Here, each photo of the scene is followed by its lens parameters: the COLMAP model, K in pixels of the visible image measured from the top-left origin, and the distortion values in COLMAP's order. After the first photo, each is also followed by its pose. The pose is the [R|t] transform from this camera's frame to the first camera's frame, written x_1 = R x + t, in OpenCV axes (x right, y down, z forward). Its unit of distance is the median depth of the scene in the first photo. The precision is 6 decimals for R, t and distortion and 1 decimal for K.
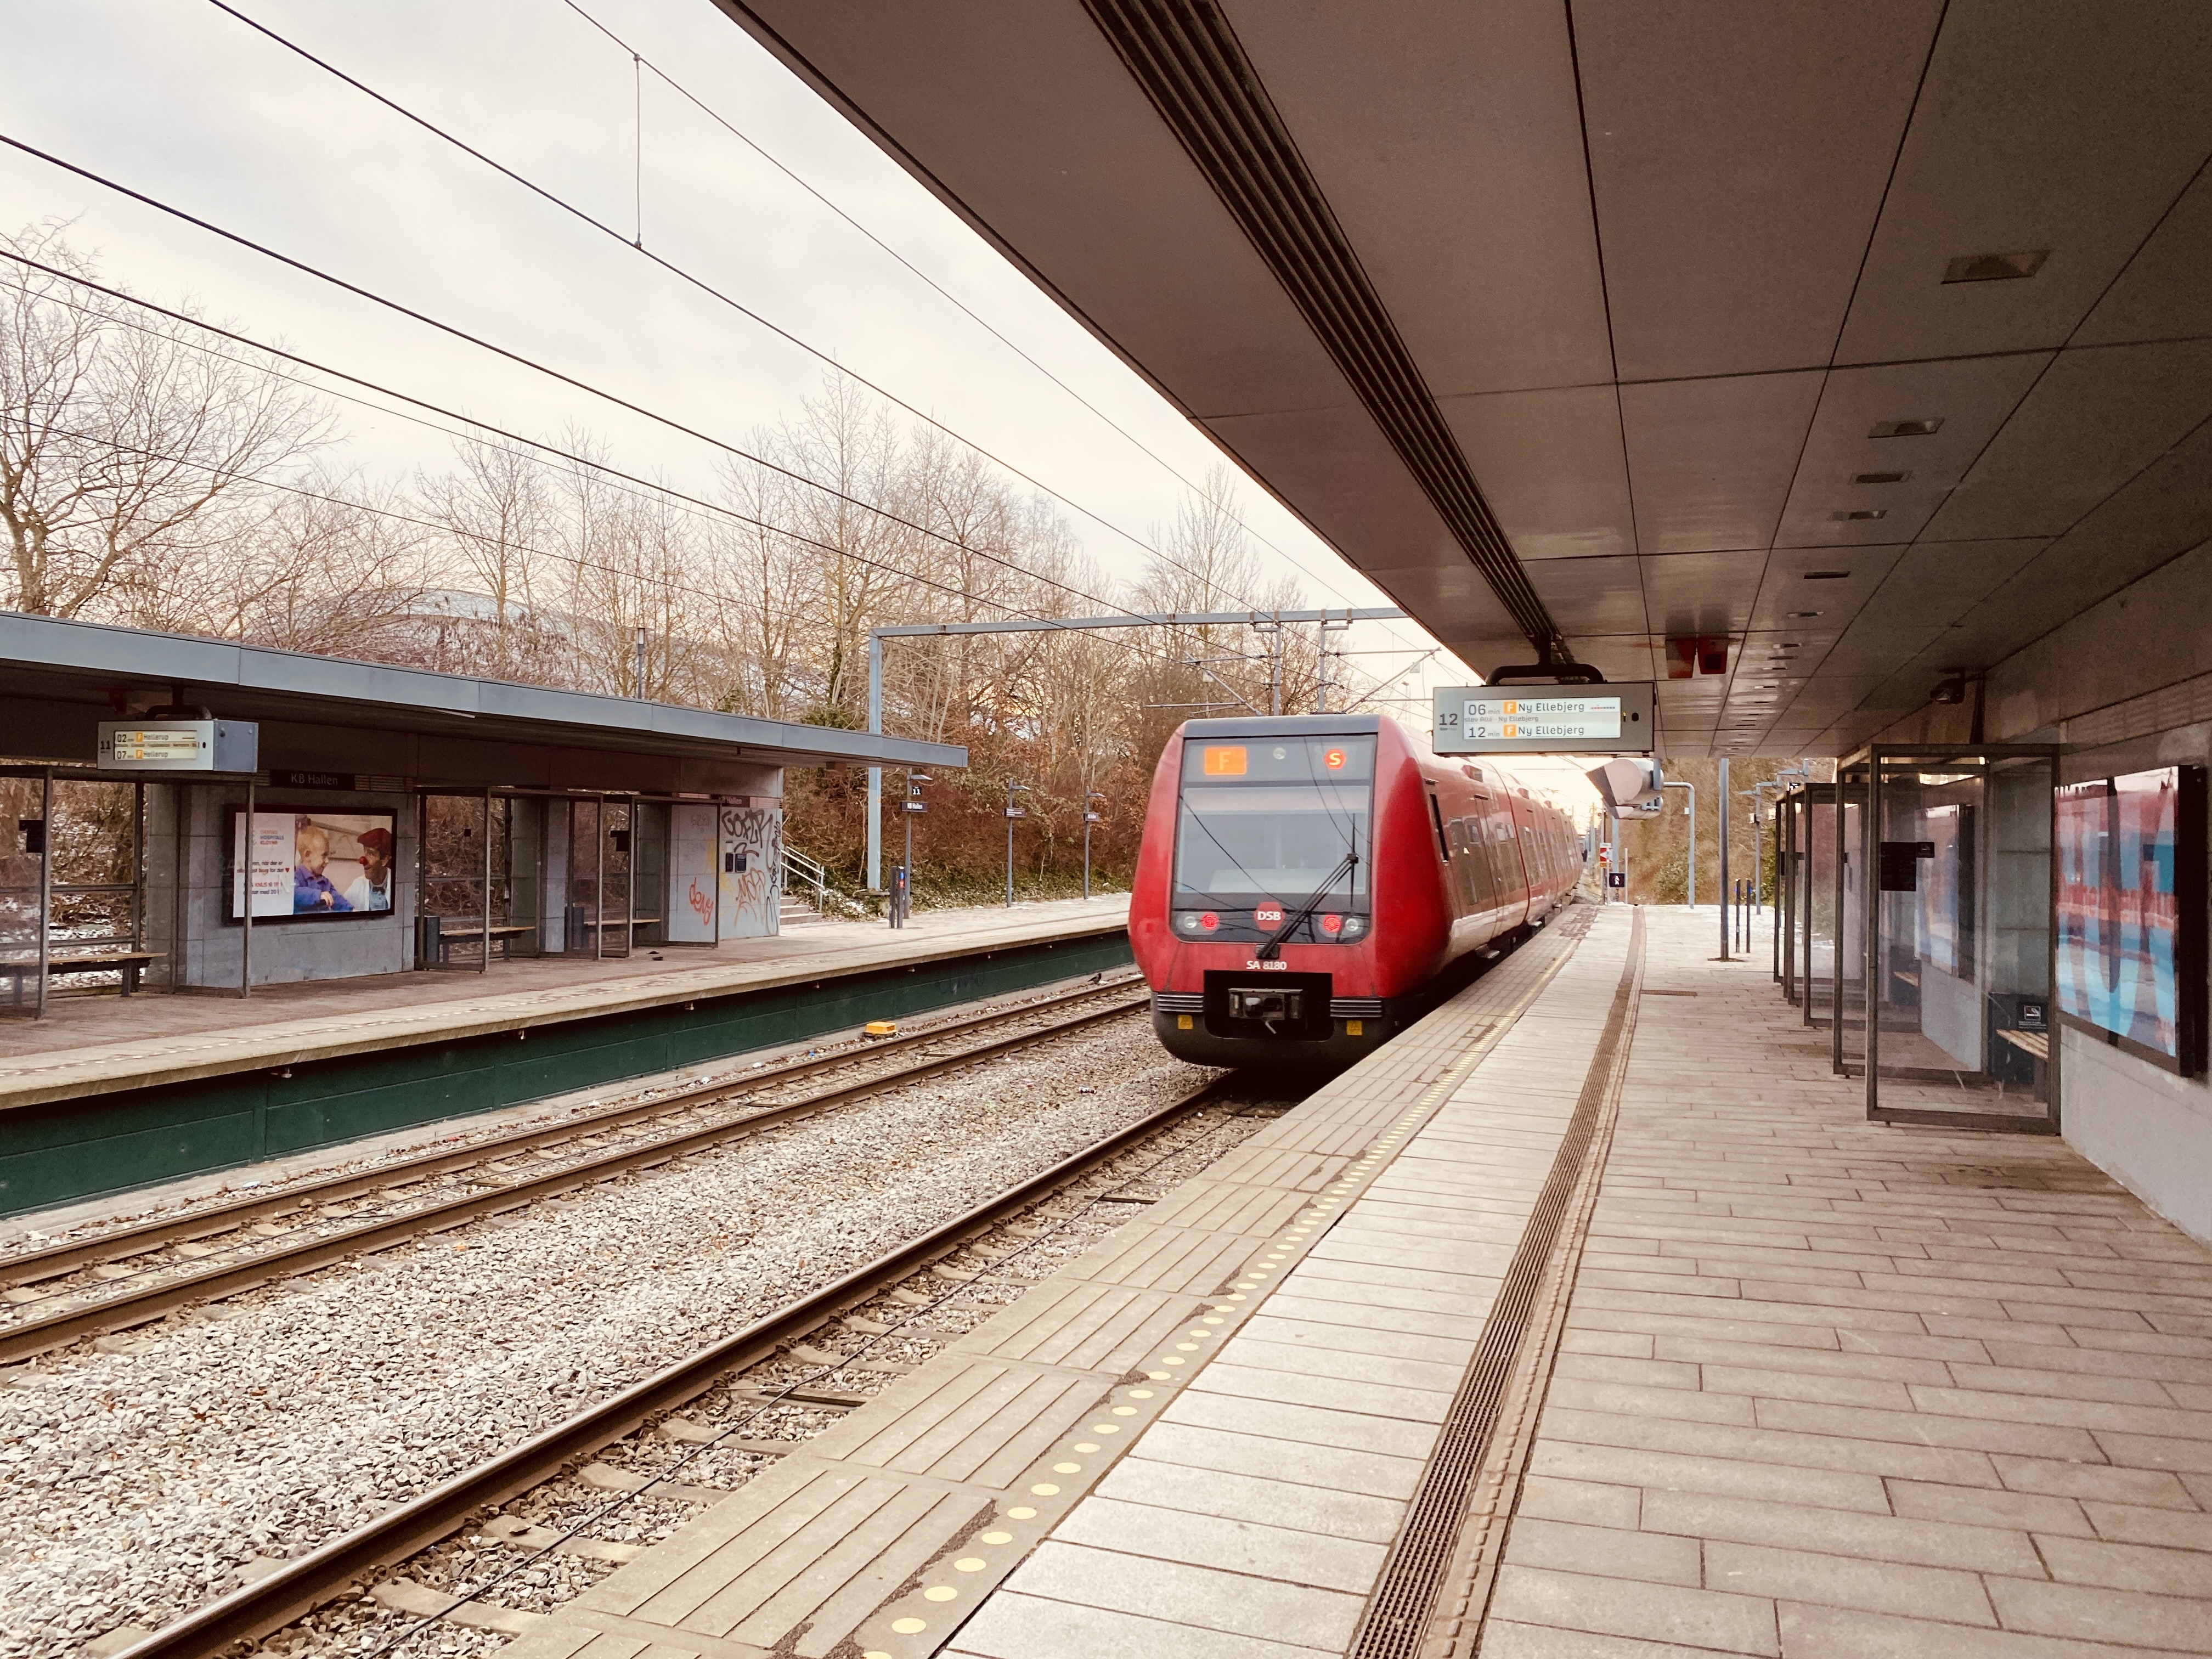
lens RADIAL K [[1667.6, 0, 1086.9], [0, 1667.6, 806.9], [0, 0, 1]] dist [0.035180, -0.033682]
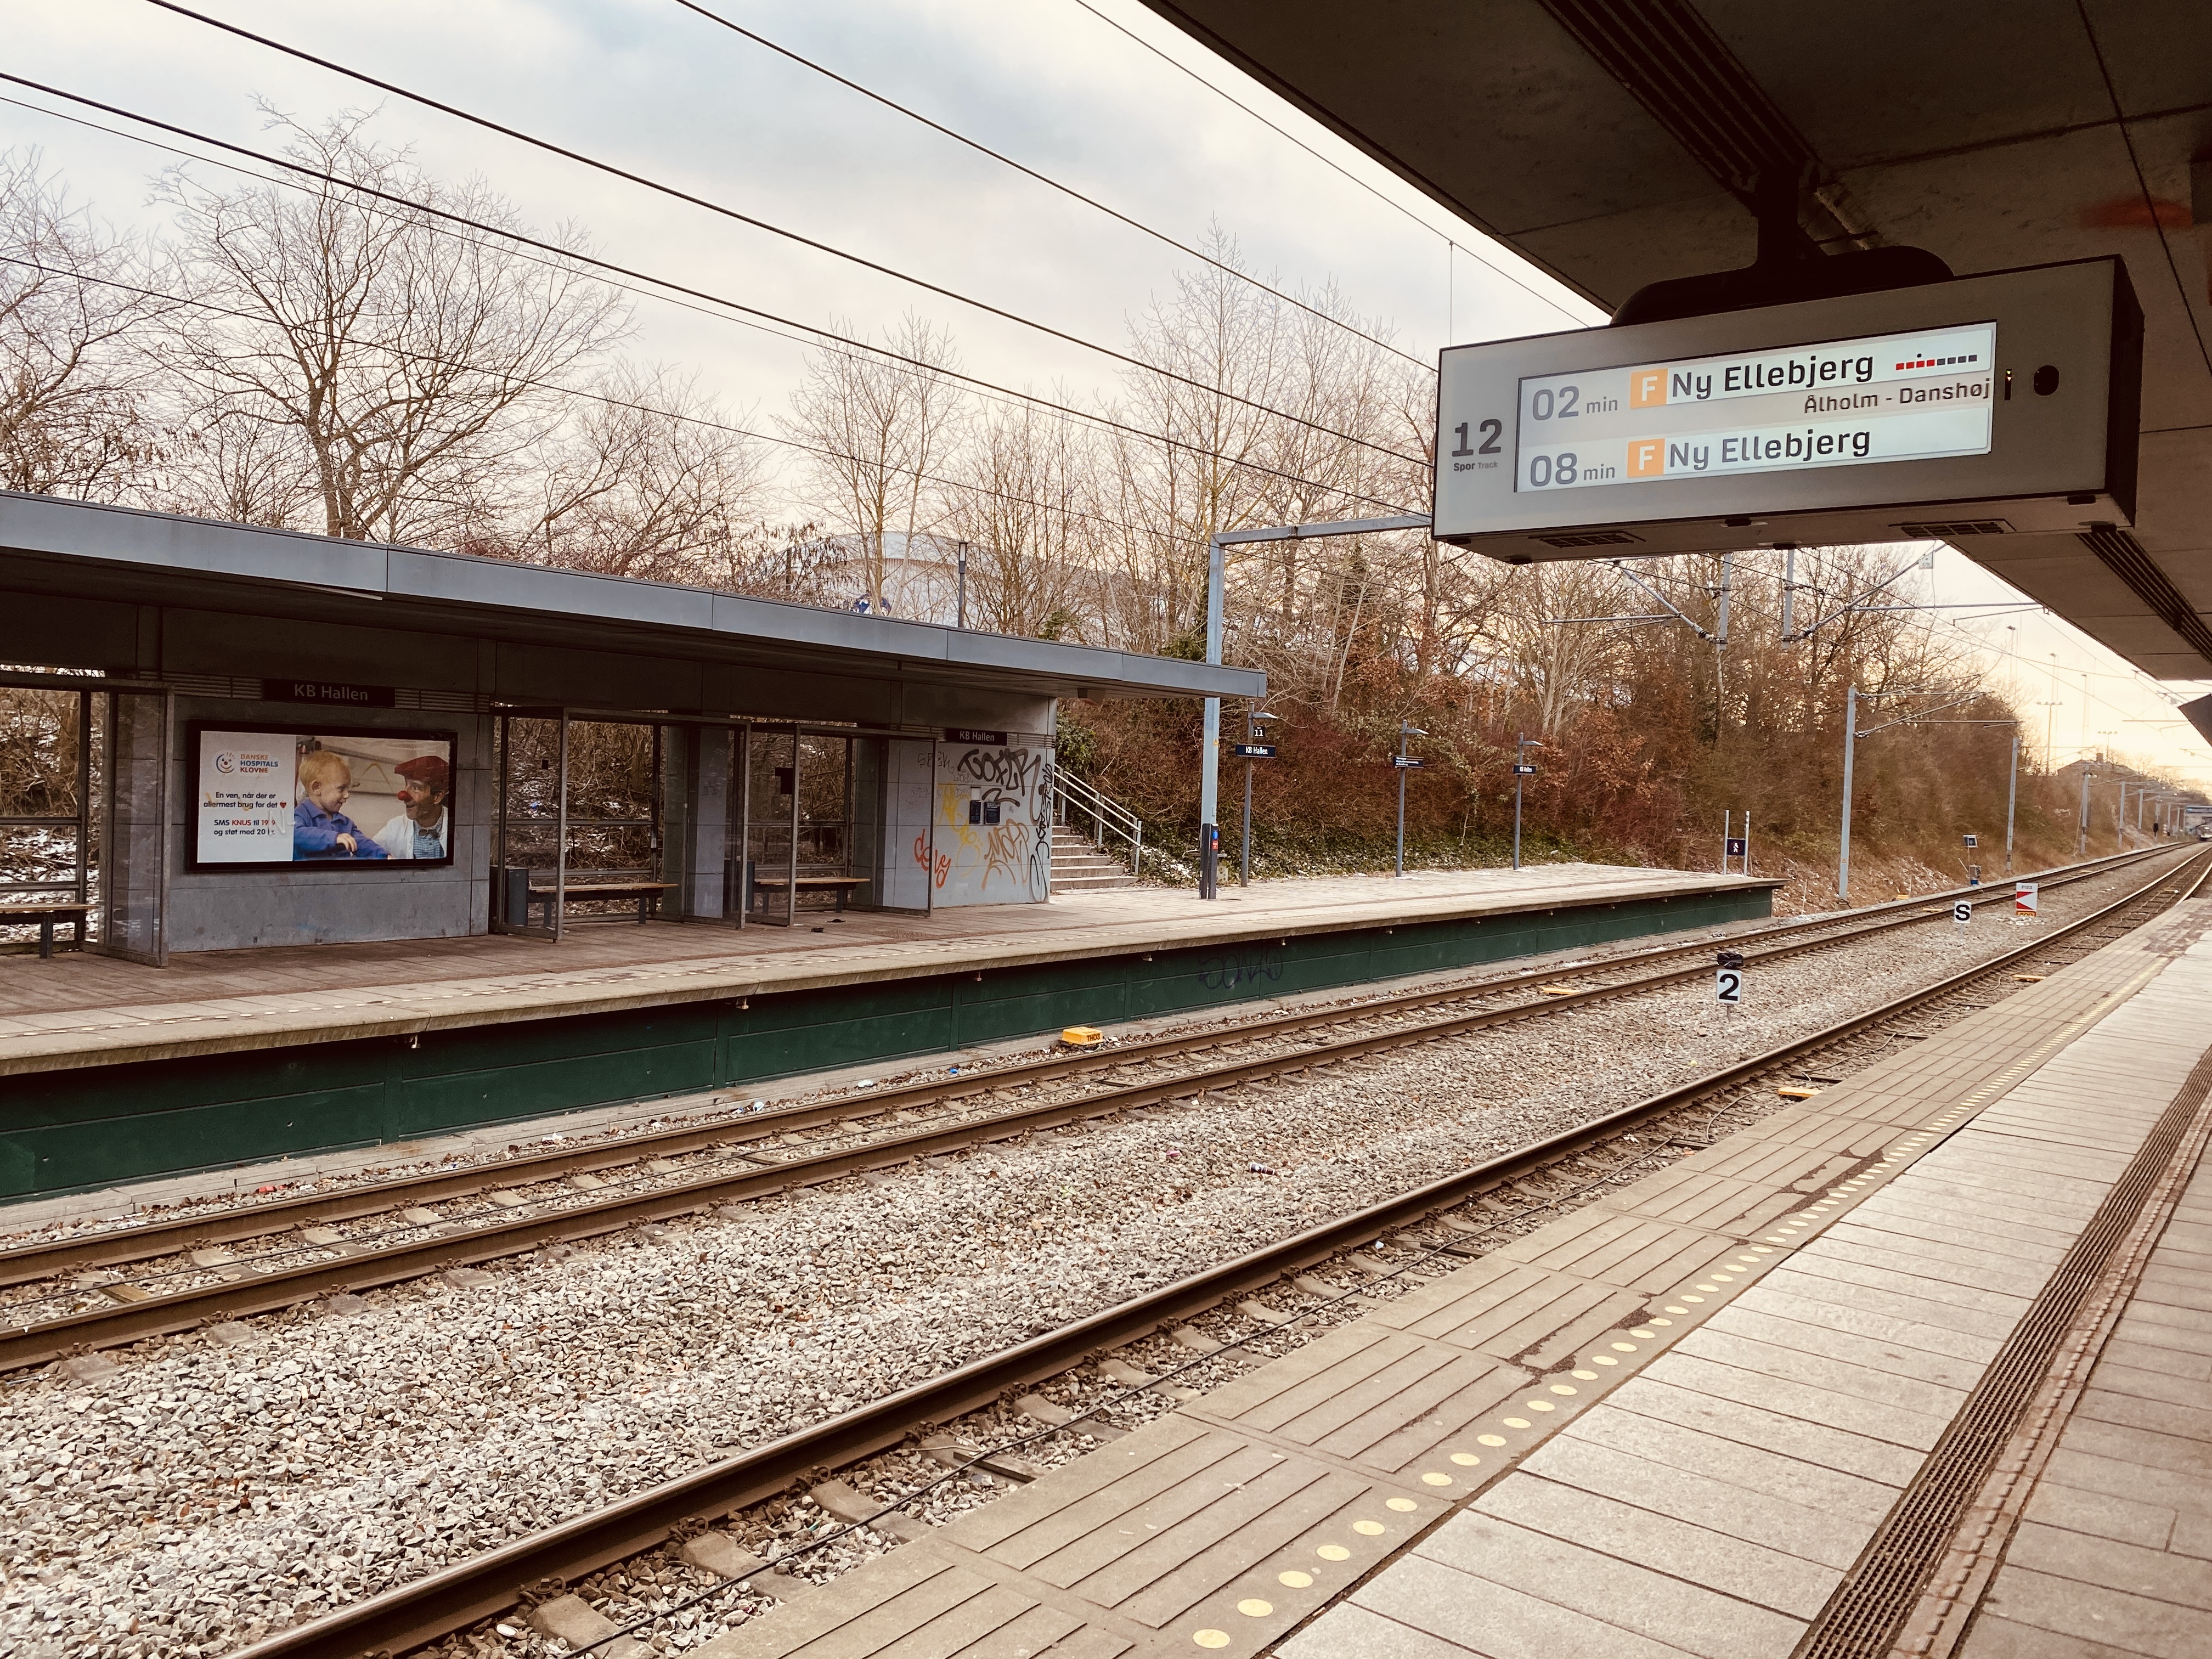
lens RADIAL K [[1667.6, 0, 1112.6], [0, 1667.6, 835.4], [0, 0, 1]] dist [0.035180, -0.033682]
pose [[0.953444, 0.029707, -0.300103, 0.183844], [-0.016702, 0.998811, 0.045809, 0.011693], [0.301107, -0.038664, 0.952806, 0.465106]]
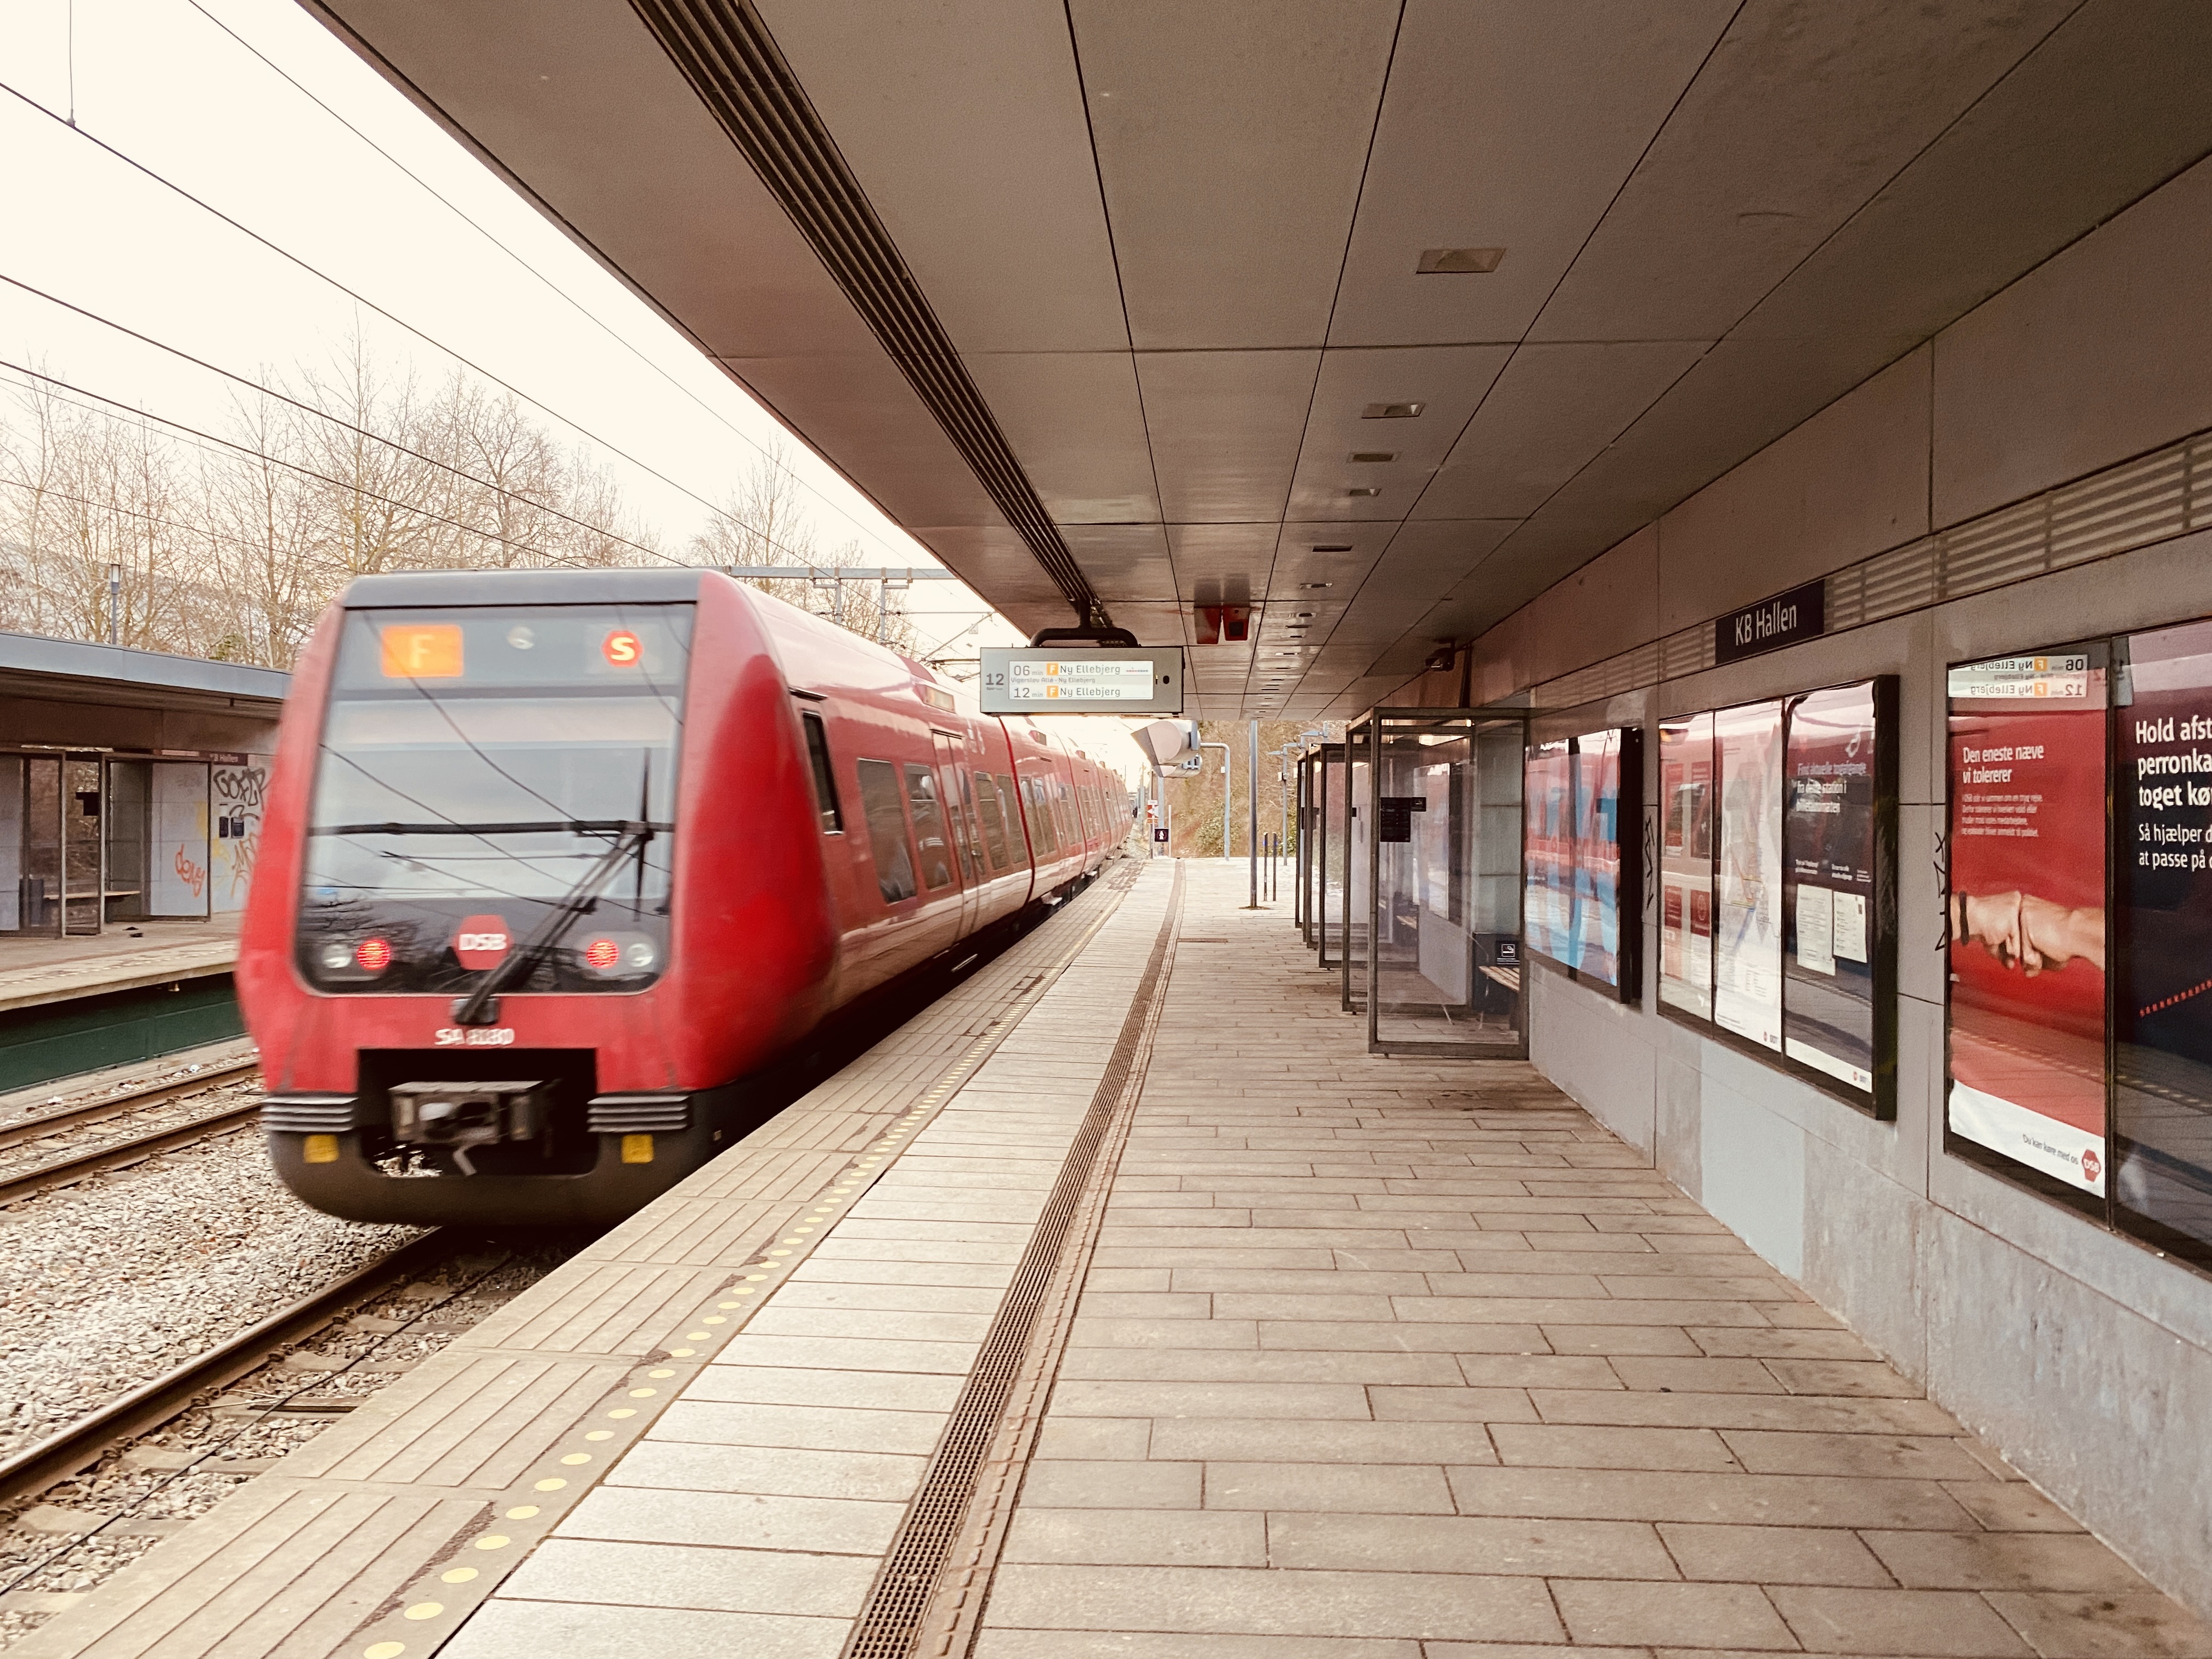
lens RADIAL K [[1667.6, 0, 1080.5], [0, 1667.6, 804.5], [0, 0, 1]] dist [0.035180, -0.033682]
pose [[0.967262, -0.006431, 0.253699, 0.008181], [0.000521, 0.999727, 0.023358, 0.000190], [-0.253780, -0.022461, 0.967001, 0.004644]]
